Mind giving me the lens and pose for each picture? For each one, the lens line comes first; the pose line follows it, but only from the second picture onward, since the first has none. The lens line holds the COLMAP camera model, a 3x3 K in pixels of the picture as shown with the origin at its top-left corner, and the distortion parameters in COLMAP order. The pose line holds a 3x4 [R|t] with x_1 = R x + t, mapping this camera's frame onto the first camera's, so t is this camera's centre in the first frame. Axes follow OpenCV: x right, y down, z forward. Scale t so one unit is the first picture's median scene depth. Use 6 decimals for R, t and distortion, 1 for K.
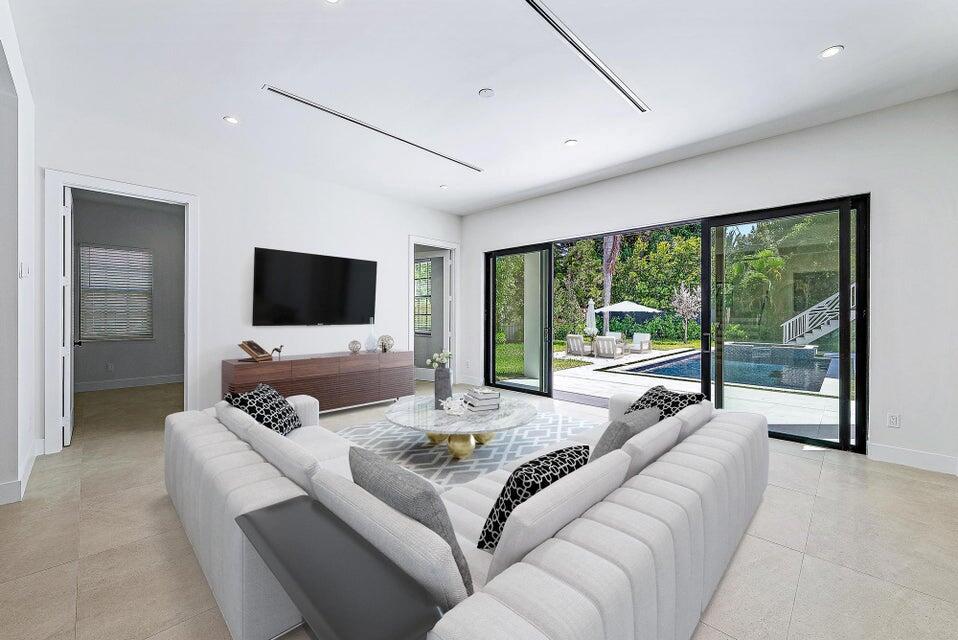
lens RADIAL K [[386.8, 0, 480.0], [0, 386.8, 317.3], [0, 0, 1]] dist [-0.001577, -0.000072]
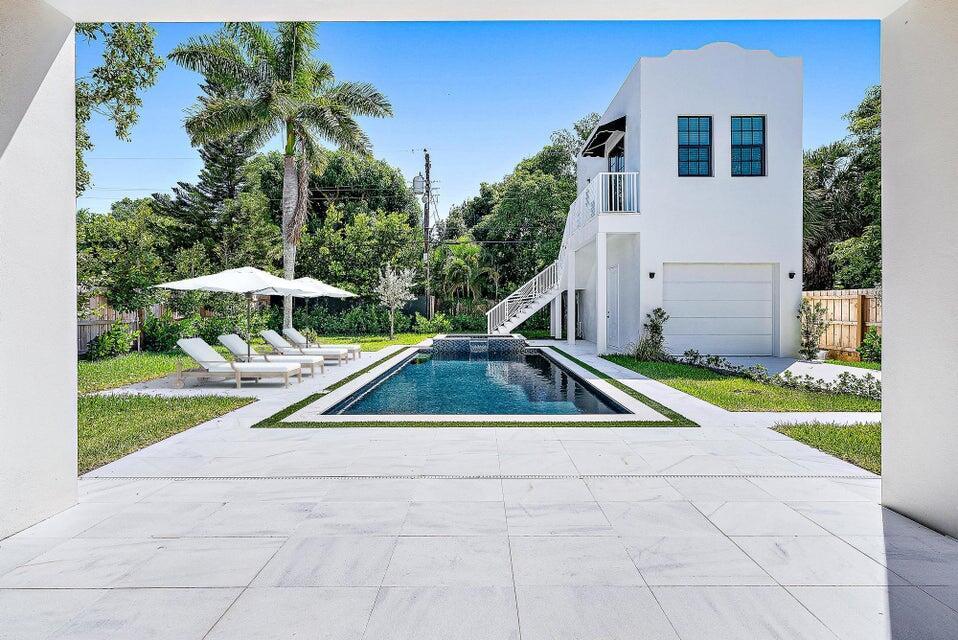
lens RADIAL K [[386.8, 0, 480.2], [0, 386.8, 313.0], [0, 0, 1]] dist [-0.001577, -0.000072]
pose [[0.717312, -0.016185, 0.696564, 0.090365], [0.009329, 0.999864, 0.013626, 0.003877], [-0.696690, -0.003276, 0.717365, 0.261763]]
